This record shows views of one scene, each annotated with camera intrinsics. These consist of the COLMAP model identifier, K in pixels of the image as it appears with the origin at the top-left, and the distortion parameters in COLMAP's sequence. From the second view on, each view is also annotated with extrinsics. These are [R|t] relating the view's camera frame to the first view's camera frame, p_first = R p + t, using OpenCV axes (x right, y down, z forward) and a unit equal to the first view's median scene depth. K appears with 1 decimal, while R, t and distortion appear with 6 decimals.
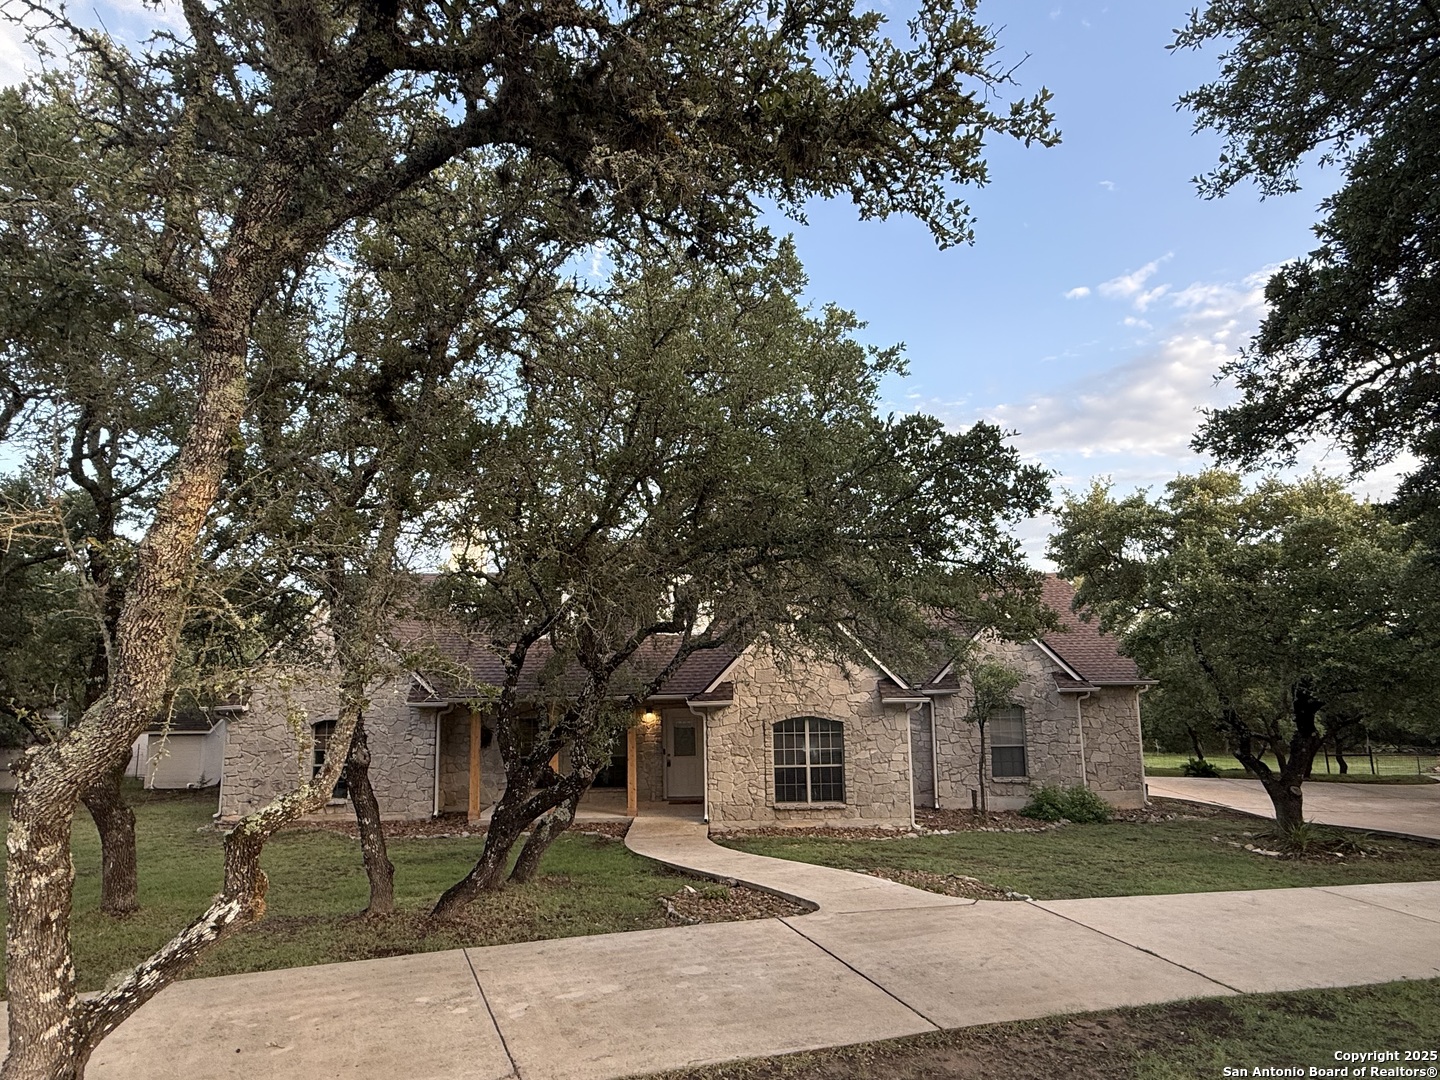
lens RADIAL K [[800.2, 0, 718.2], [0, 800.2, 540.7], [0, 0, 1]] dist [0.002223, -0.001969]
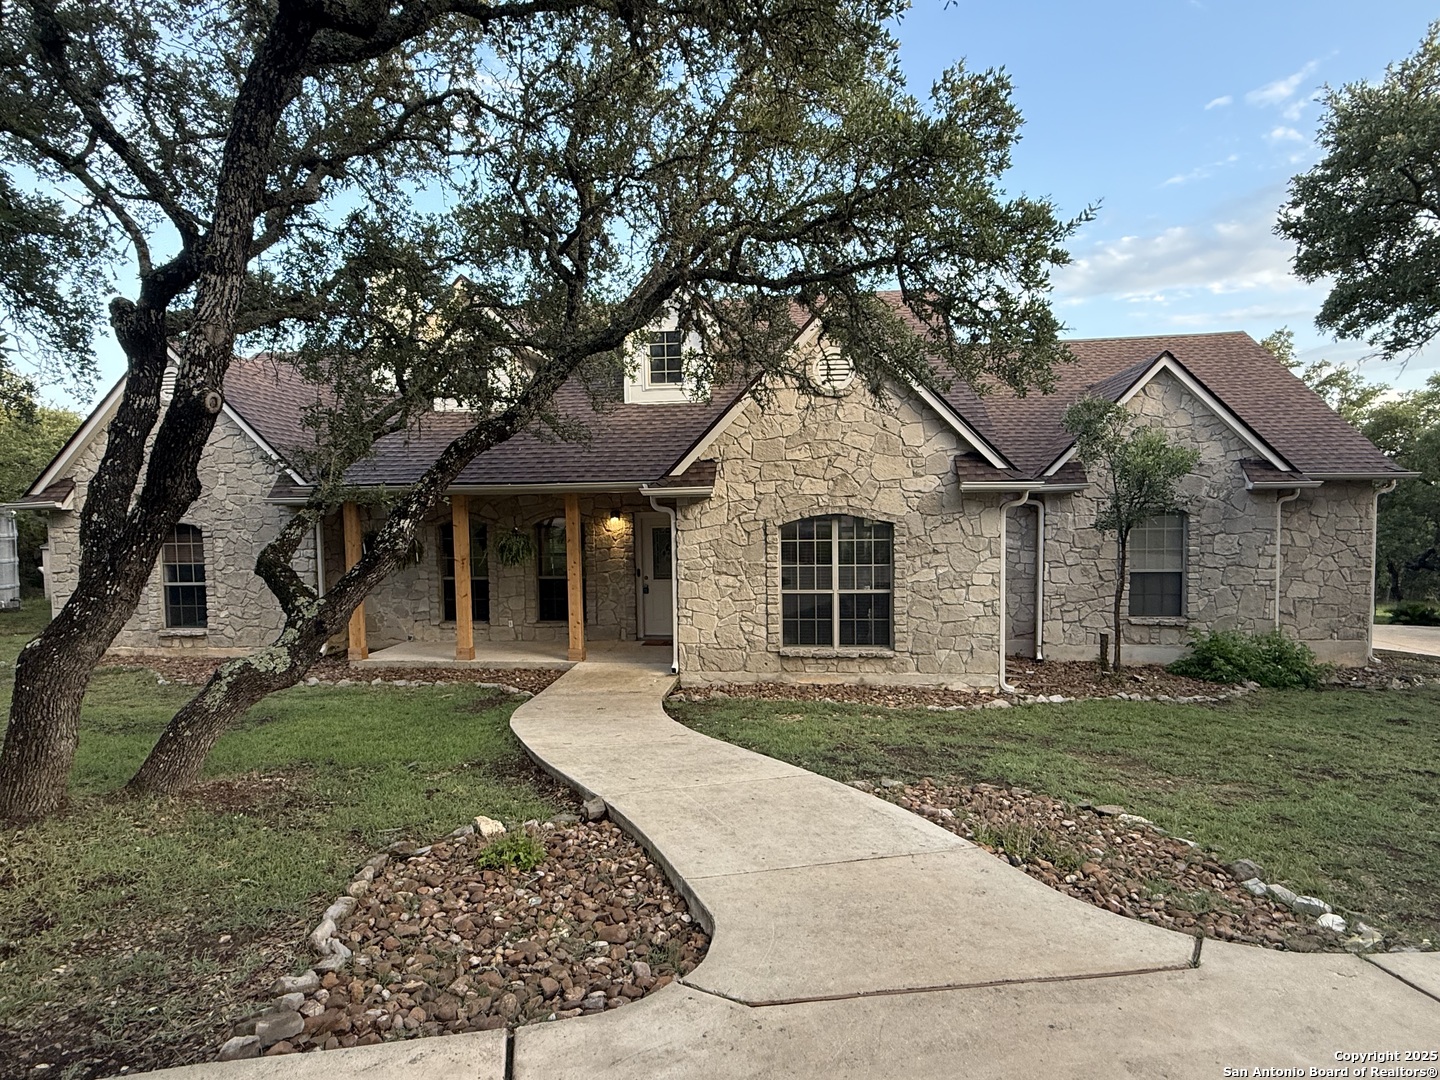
lens RADIAL K [[800.2, 0, 721.9], [0, 800.2, 539.4], [0, 0, 1]] dist [0.002223, -0.001969]
pose [[0.994477, 0.008050, -0.104643, 0.088800], [0.011390, 0.982887, 0.183860, 0.123803], [0.104332, -0.184036, 0.977367, 0.381109]]
